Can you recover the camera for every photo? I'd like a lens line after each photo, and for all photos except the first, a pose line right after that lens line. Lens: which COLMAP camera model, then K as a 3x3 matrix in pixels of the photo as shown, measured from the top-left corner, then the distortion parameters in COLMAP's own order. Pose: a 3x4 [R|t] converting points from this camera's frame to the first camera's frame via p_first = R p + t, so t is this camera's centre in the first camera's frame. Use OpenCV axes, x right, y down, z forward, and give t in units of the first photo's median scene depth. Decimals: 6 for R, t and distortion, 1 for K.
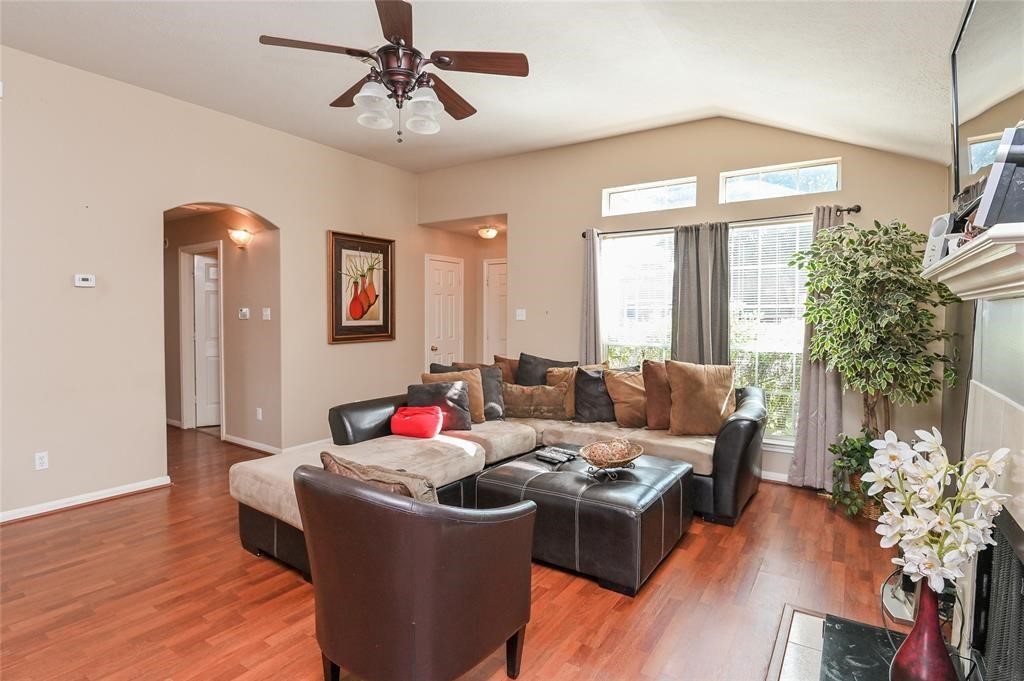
lens RADIAL K [[519.4, 0, 506.7], [0, 519.4, 336.7], [0, 0, 1]] dist [-0.025628, -0.002248]
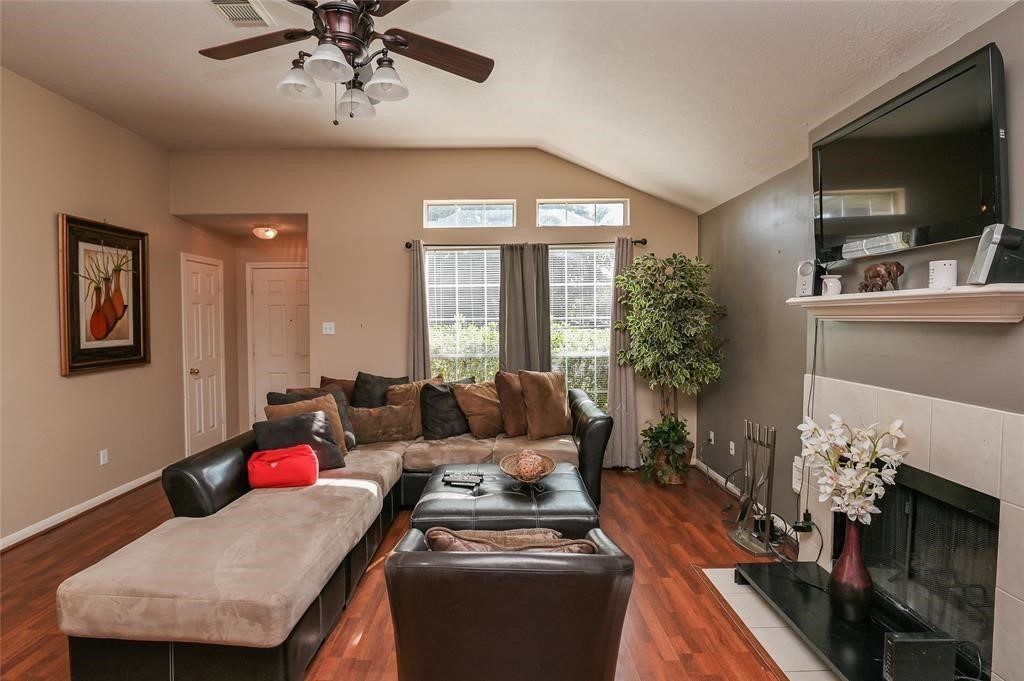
lens RADIAL K [[514.8, 0, 503.3], [0, 514.8, 336.5], [0, 0, 1]] dist [-0.027581, -0.001868]
pose [[0.829961, -0.028511, 0.557092, -0.271497], [0.033907, 0.999425, 0.000634, -0.023146], [-0.556790, 0.018363, 0.830450, 0.122076]]
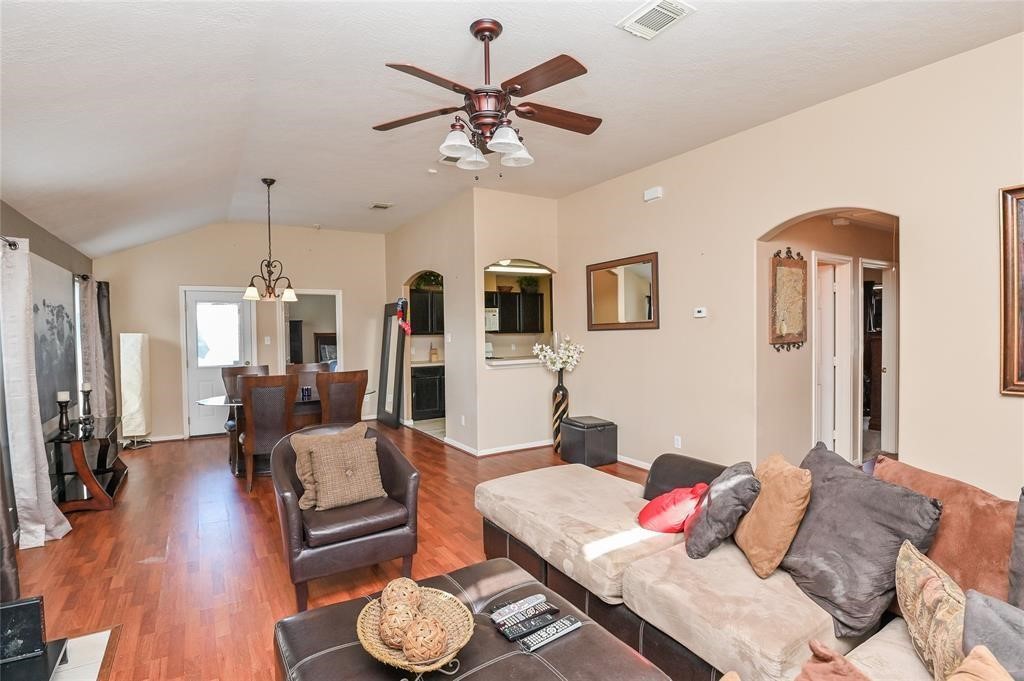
lens RADIAL K [[506.0, 0, 513.0], [0, 506.0, 345.0], [0, 0, 1]] dist [-0.027176, -0.002208]
pose [[-0.408891, 0.029216, -0.912115, 0.420652], [-0.026029, 0.998707, 0.043658, -0.057325], [0.912212, 0.041592, -0.407602, 0.880169]]
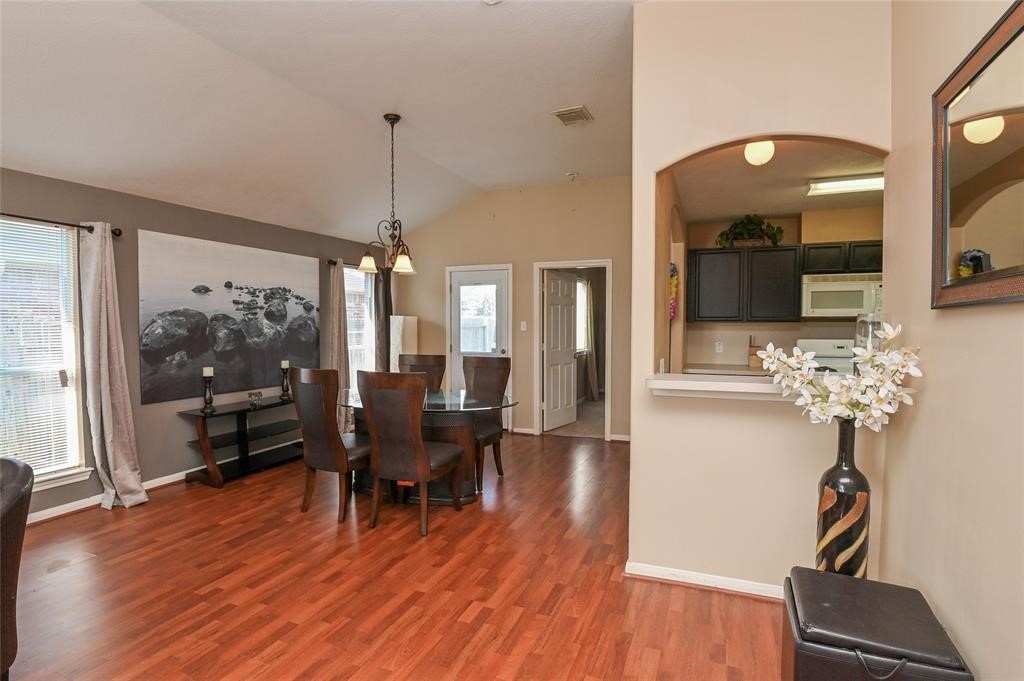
lens RADIAL K [[511.5, 0, 510.5], [0, 511.5, 342.4], [0, 0, 1]] dist [-0.021710, -0.006900]
pose [[-0.979640, 0.004234, -0.200716, -0.455432], [-0.011751, 0.996854, 0.078380, -0.043518], [0.200417, 0.079143, -0.976509, 0.842253]]
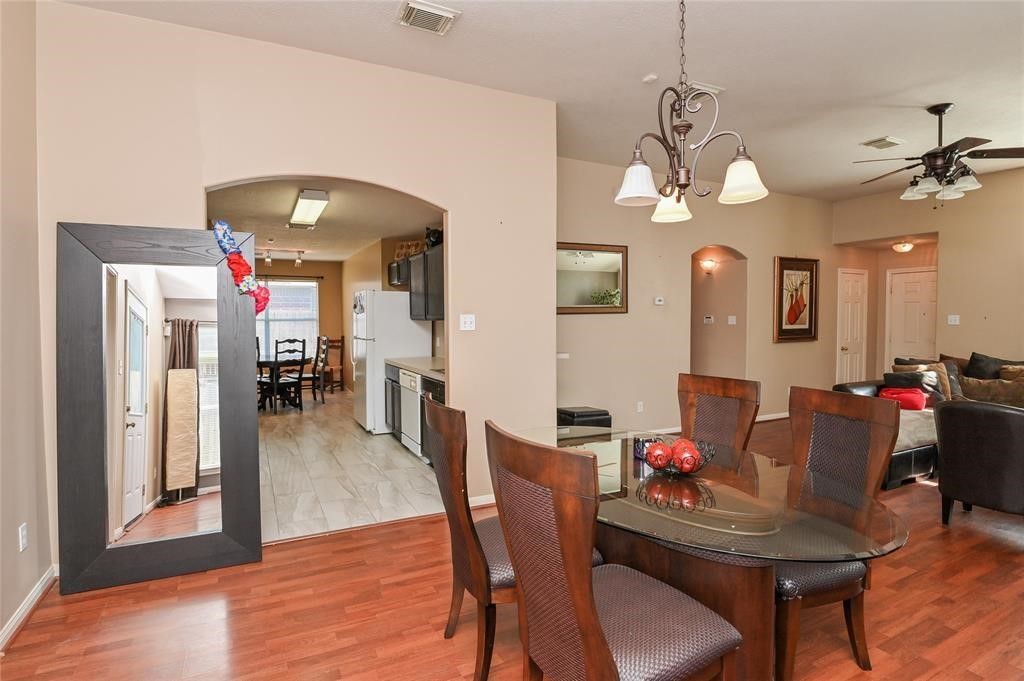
lens RADIAL K [[519.4, 0, 506.7], [0, 519.4, 336.7], [0, 0, 1]] dist [-0.025628, -0.002248]
pose [[0.869862, 0.010401, -0.493186, -0.346826], [-0.013850, 0.999899, -0.003340, 0.015192], [0.493101, 0.009735, 0.869918, -0.575290]]
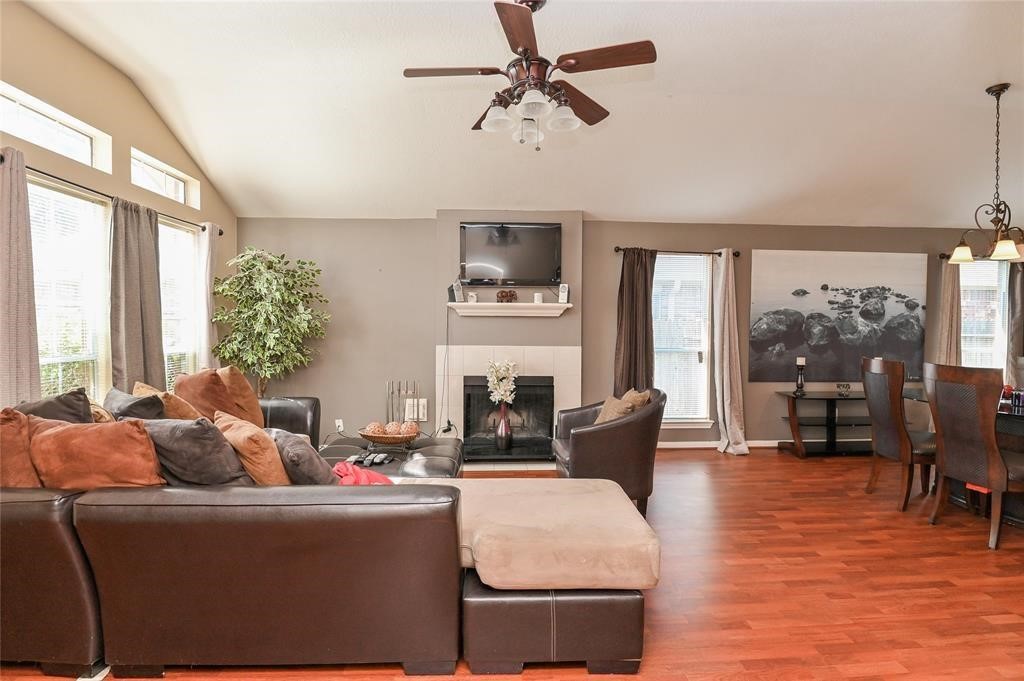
lens RADIAL K [[506.0, 0, 513.0], [0, 506.0, 345.0], [0, 0, 1]] dist [-0.027176, -0.002208]
pose [[-0.596950, -0.033656, 0.801572, -0.611541], [0.025975, 0.997785, 0.061238, -0.028070], [-0.801858, 0.057377, -0.594754, 0.992726]]
